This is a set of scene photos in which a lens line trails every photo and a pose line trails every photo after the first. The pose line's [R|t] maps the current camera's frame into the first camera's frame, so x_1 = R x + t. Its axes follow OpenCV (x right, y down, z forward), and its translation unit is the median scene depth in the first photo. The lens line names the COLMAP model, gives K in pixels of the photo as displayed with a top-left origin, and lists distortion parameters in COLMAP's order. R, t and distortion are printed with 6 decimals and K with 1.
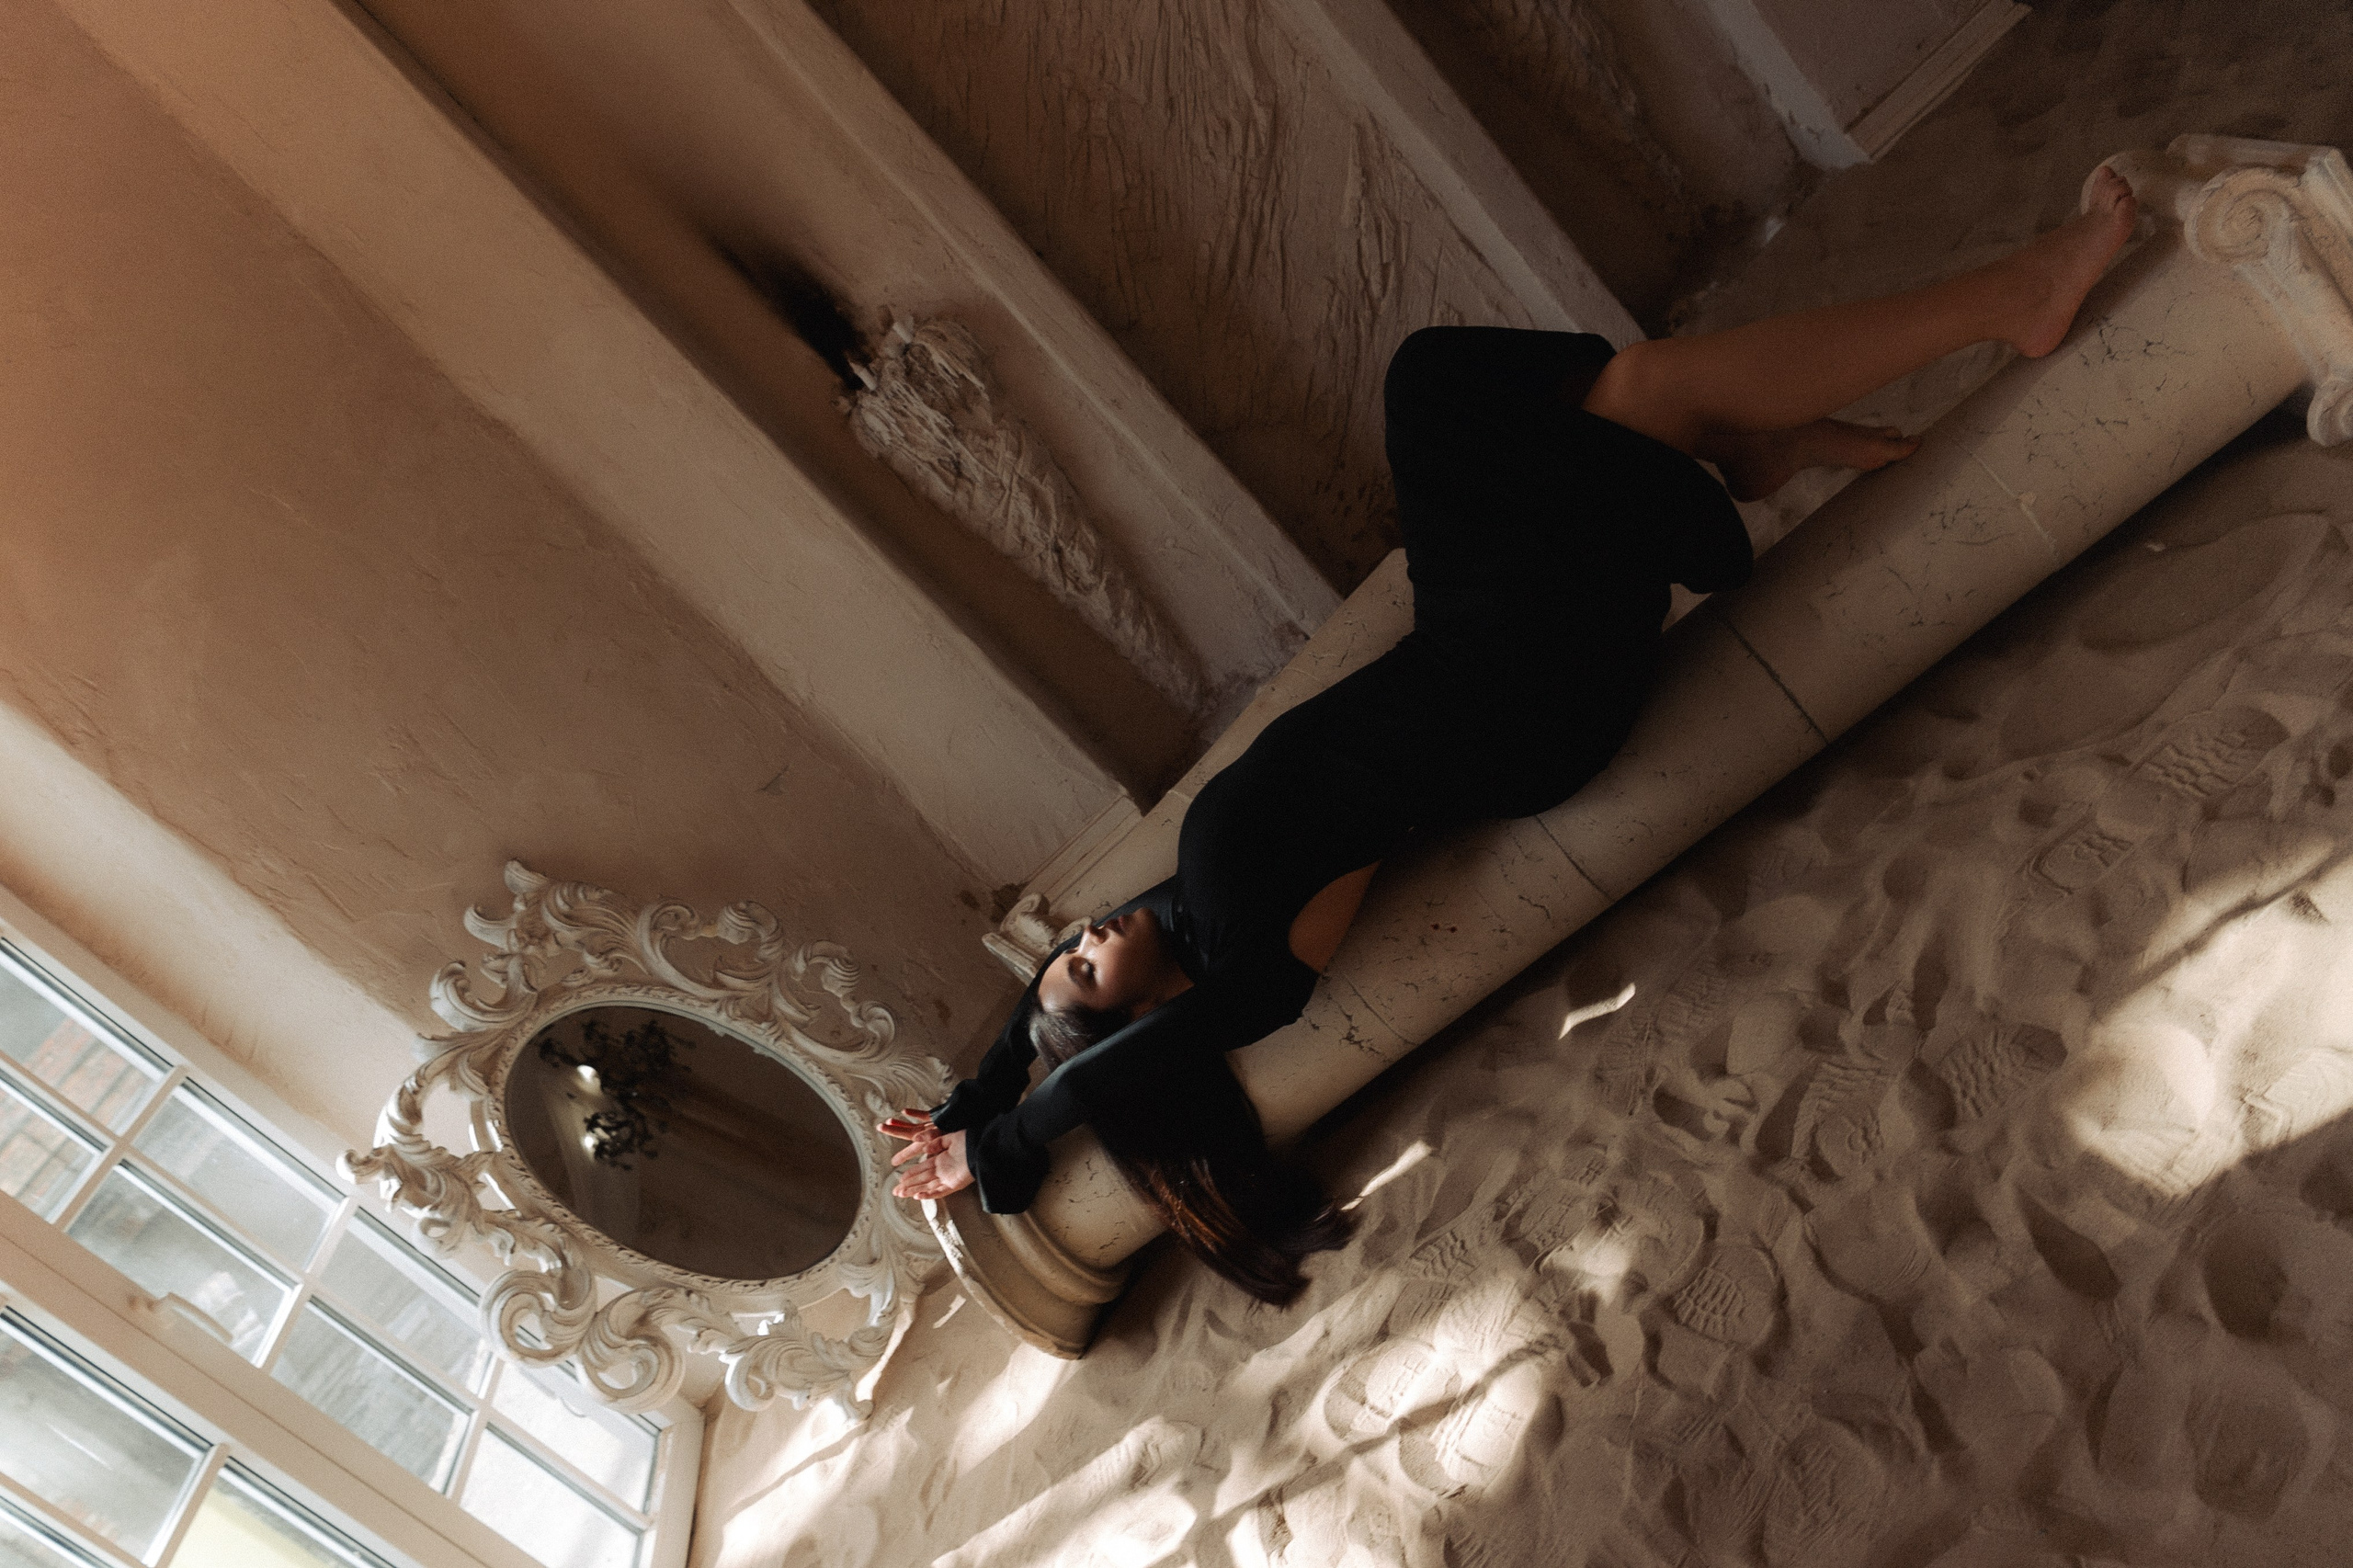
lens RADIAL K [[1630.6, 0, 1176.5], [0, 1630.6, 784.0], [0, 0, 1]] dist [-0.026961, 0.000671]
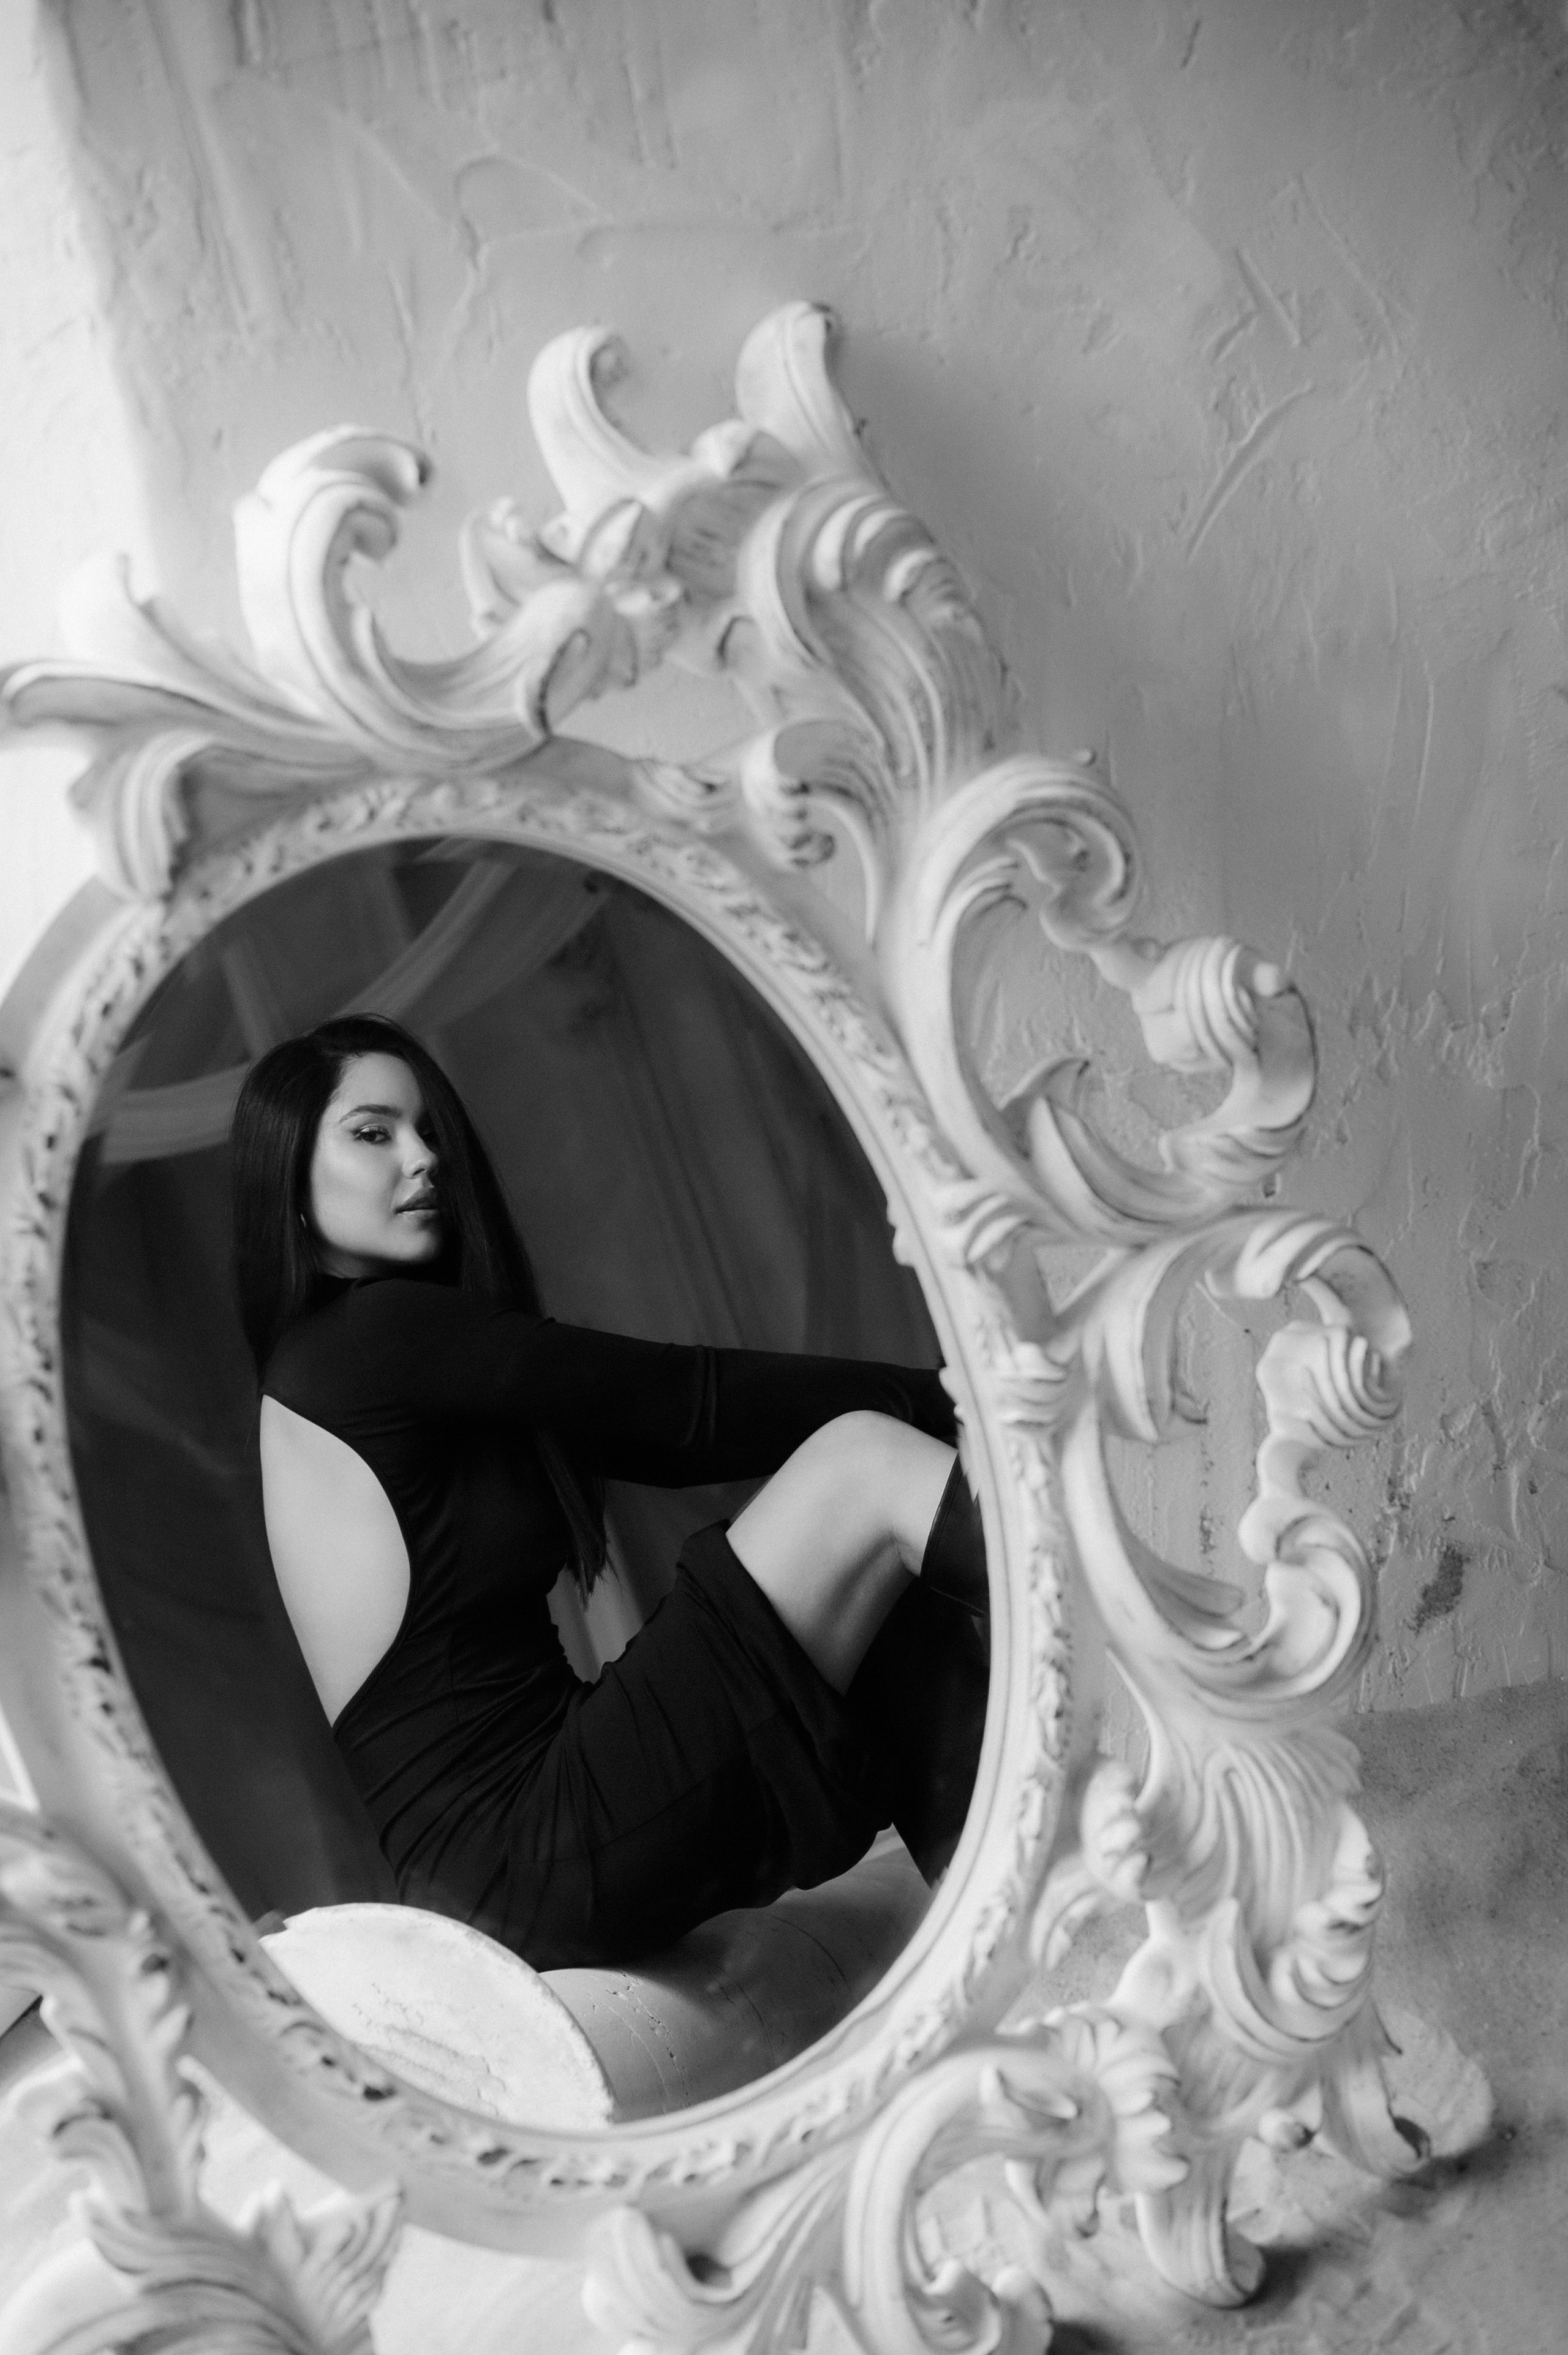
lens RADIAL K [[2842.2, 0, 784.0], [0, 2842.2, 1177.5], [0, 0, 1]] dist [0.134626, 0.010590]
pose [[0.661339, 0.708838, -0.245316, -0.079023], [-0.662314, 0.705357, 0.252609, 0.013220], [0.352094, -0.004584, 0.935953, 0.227163]]
